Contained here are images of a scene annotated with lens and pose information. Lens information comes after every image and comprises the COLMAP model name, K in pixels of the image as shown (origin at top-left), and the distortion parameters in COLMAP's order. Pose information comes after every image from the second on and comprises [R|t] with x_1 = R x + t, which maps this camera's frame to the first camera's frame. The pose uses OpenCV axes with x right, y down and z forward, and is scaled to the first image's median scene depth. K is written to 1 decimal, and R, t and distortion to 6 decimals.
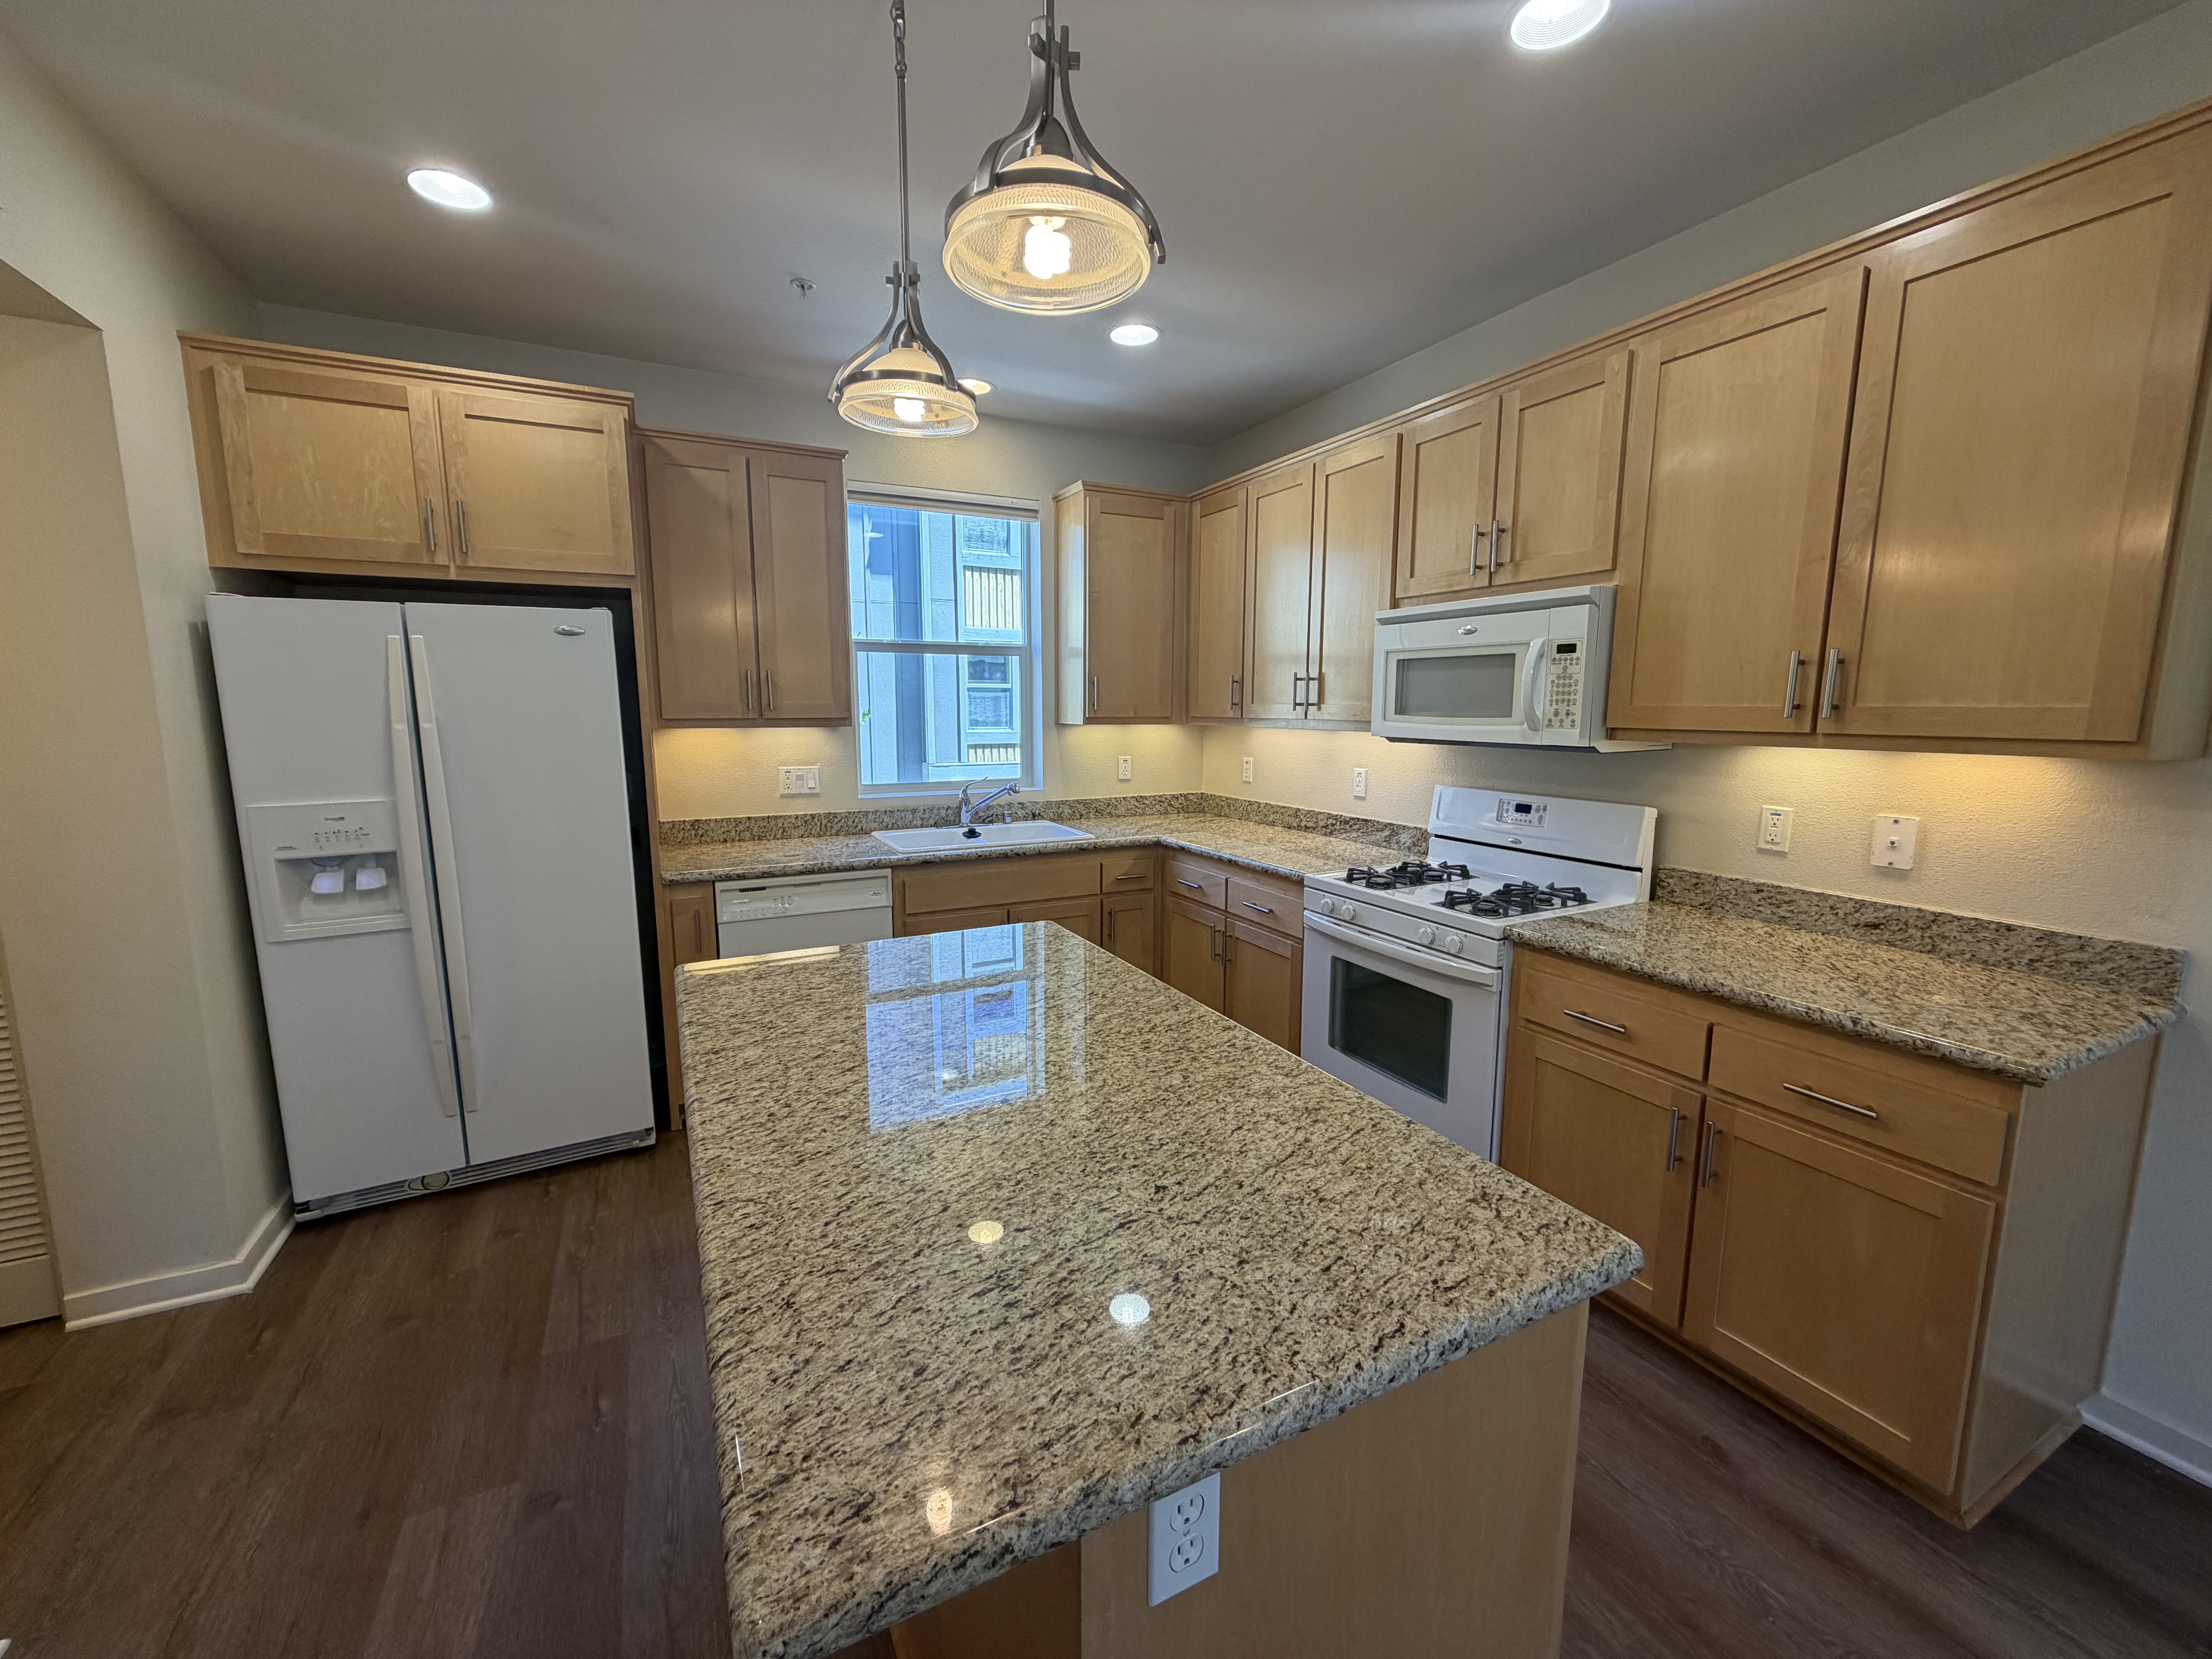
lens RADIAL K [[881.4, 0, 1099.2], [0, 881.4, 826.1], [0, 0, 1]] dist [-0.000103, 0.000735]
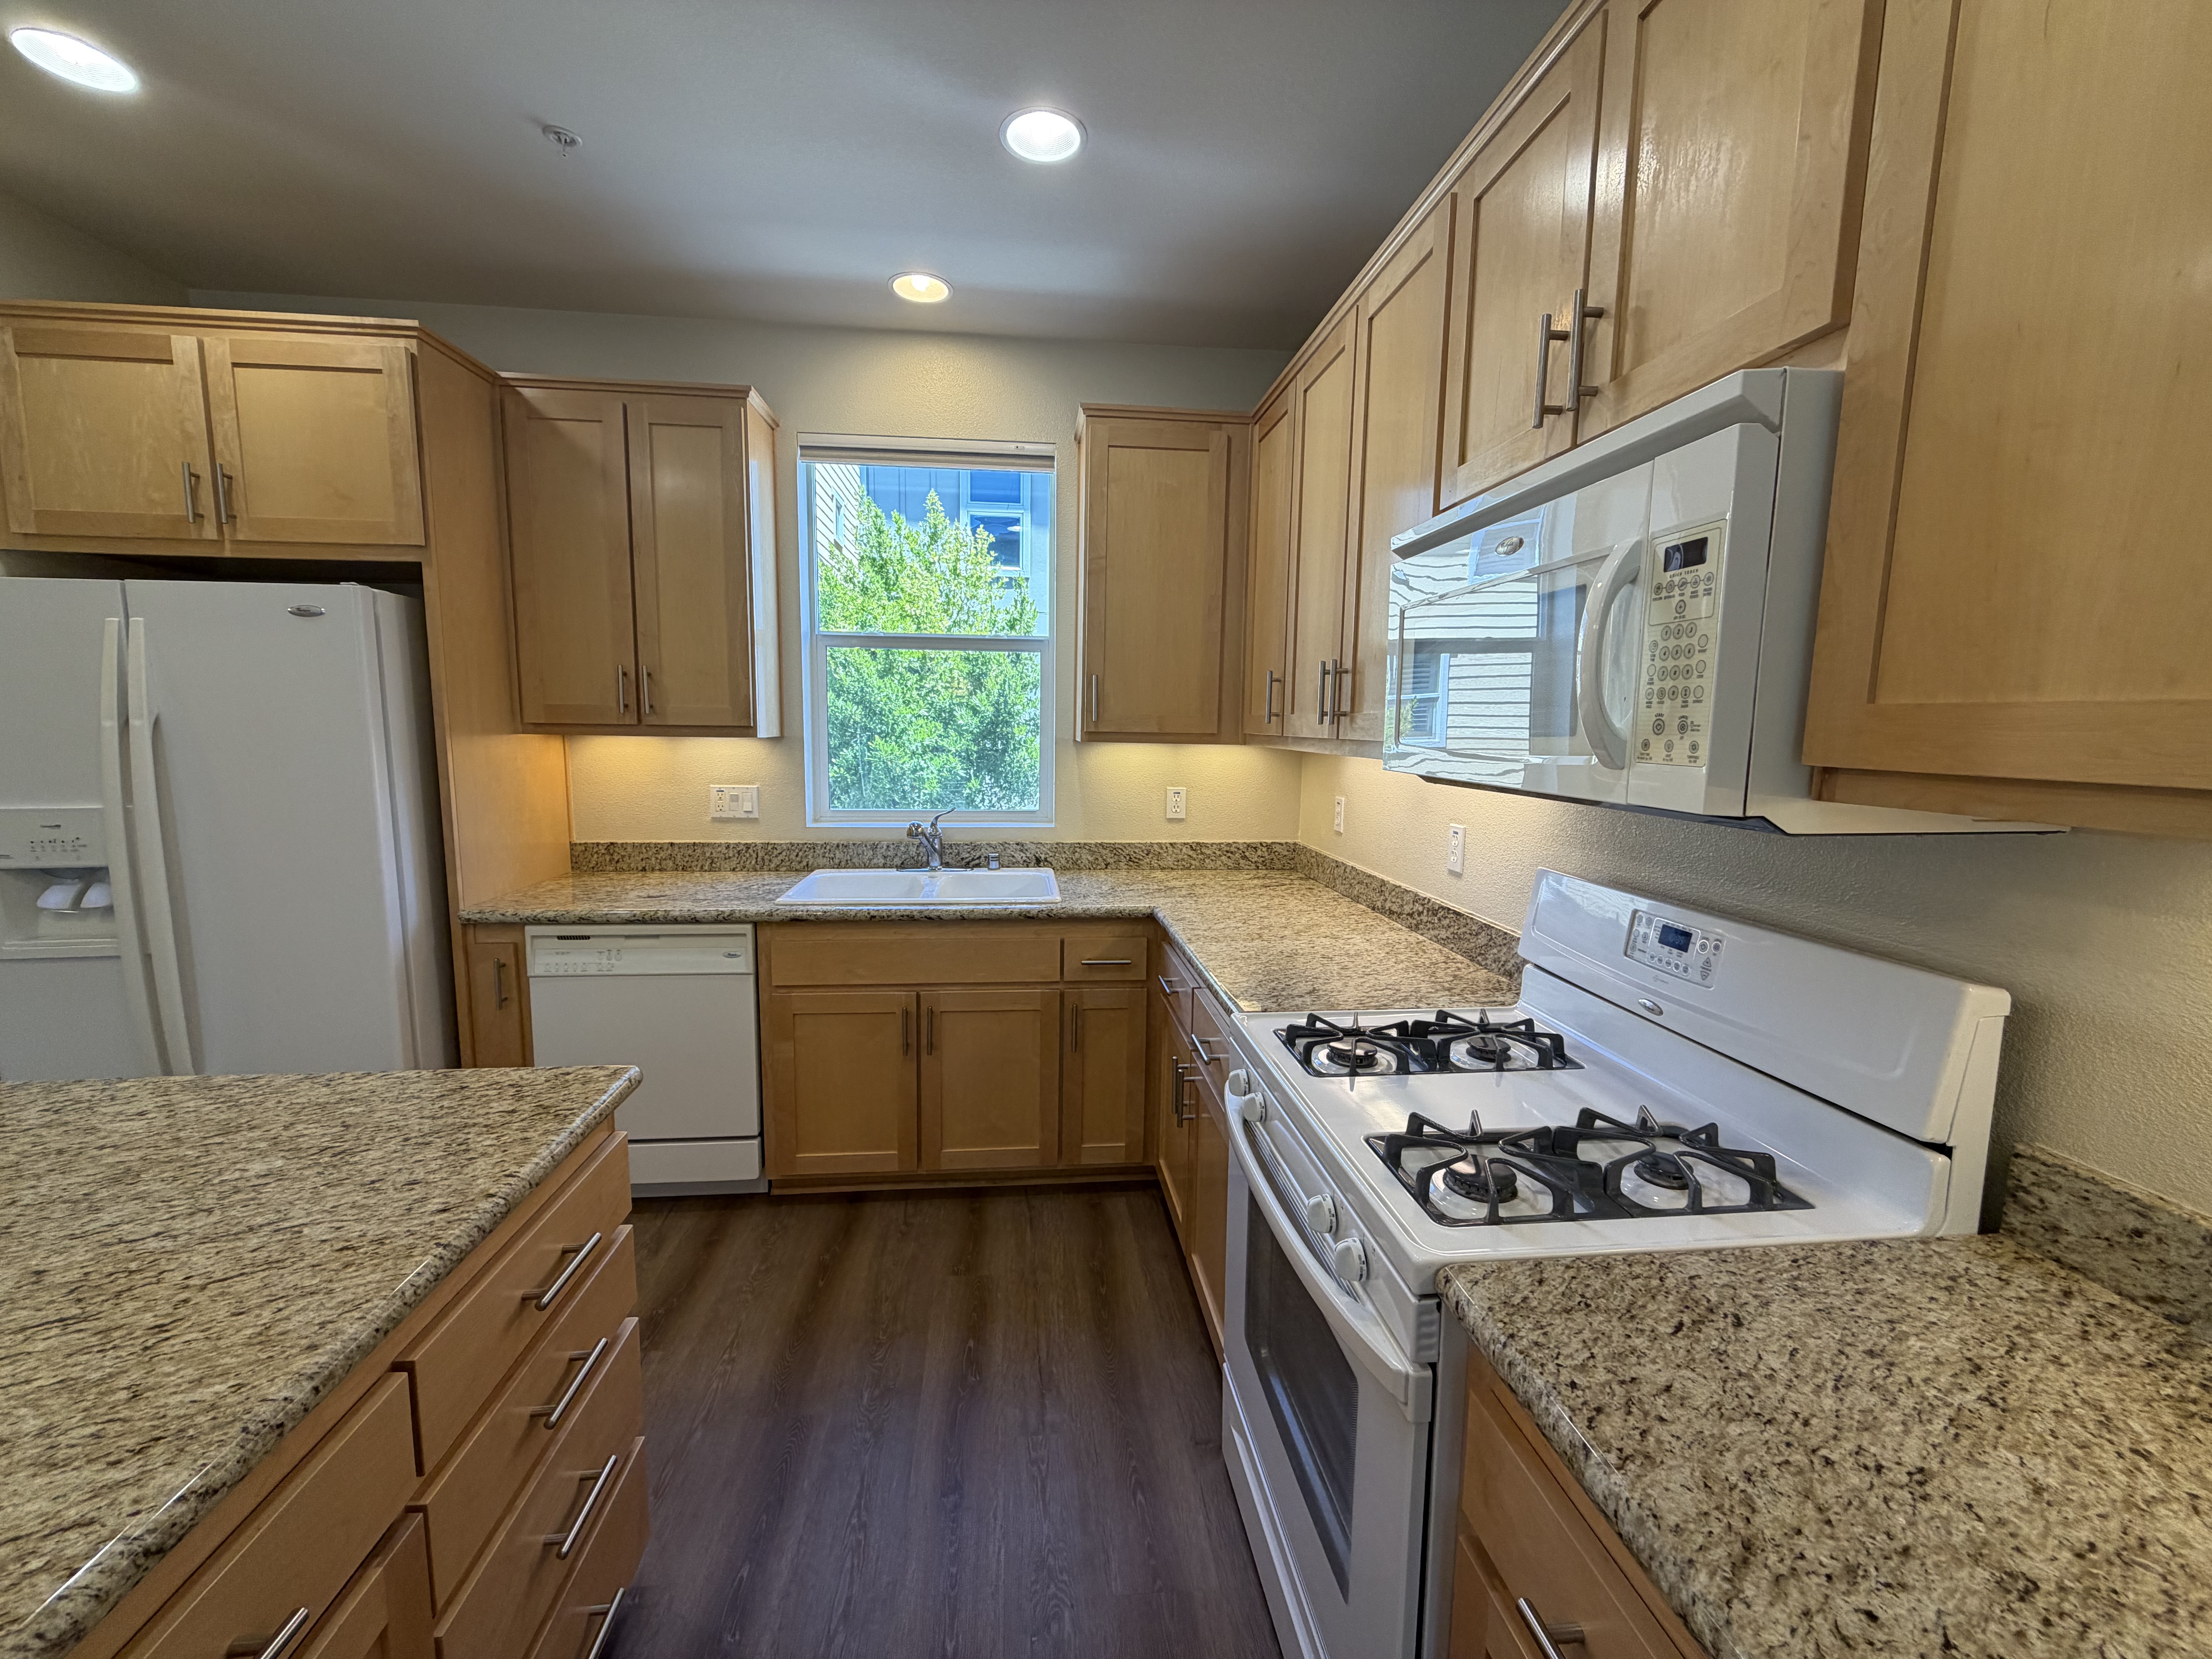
lens RADIAL K [[881.4, 0, 1100.1], [0, 881.4, 825.3], [0, 0, 1]] dist [-0.000103, 0.000735]
pose [[0.932874, 0.053654, -0.356184, 0.362151], [-0.062394, 0.997966, -0.013087, -0.053588], [0.354757, 0.034433, 0.934324, 0.464081]]
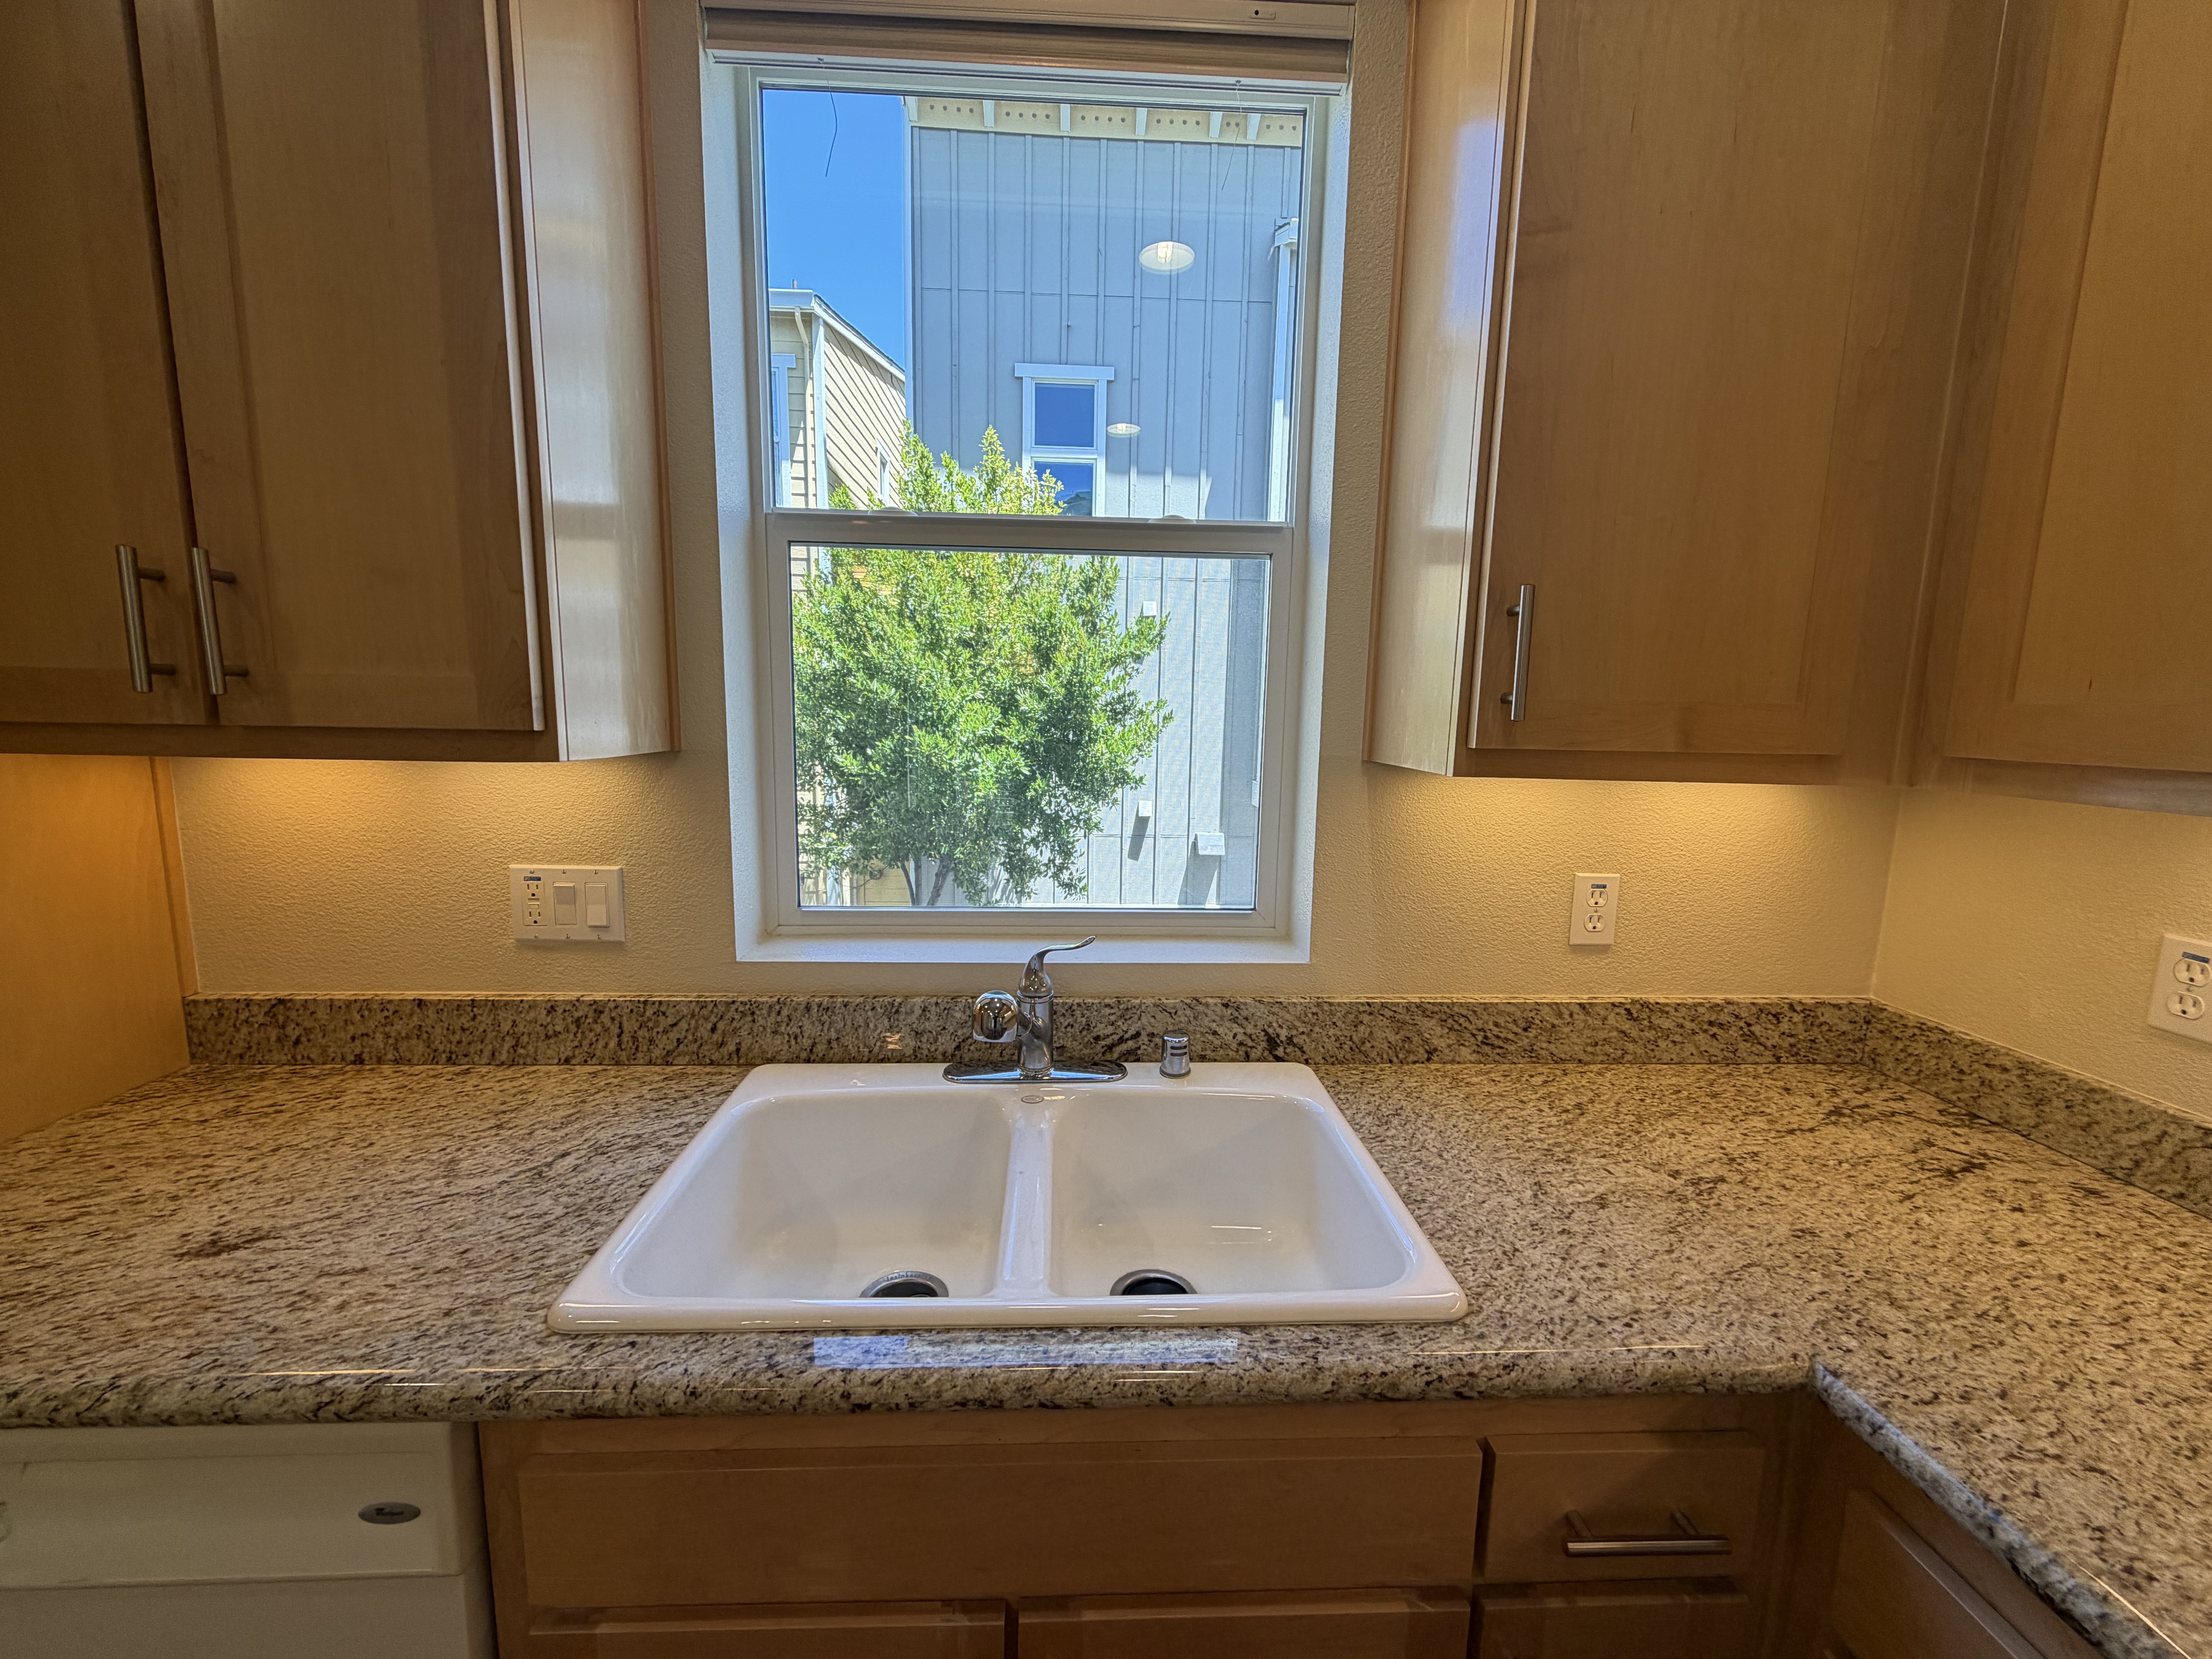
lens RADIAL K [[881.4, 0, 1098.7], [0, 881.4, 817.1], [0, 0, 1]] dist [-0.000103, 0.000735]
pose [[0.911938, 0.066573, -0.404891, -0.010284], [-0.072866, 0.997342, -0.000131, -0.134233], [0.403806, 0.029622, 0.914365, 1.008443]]
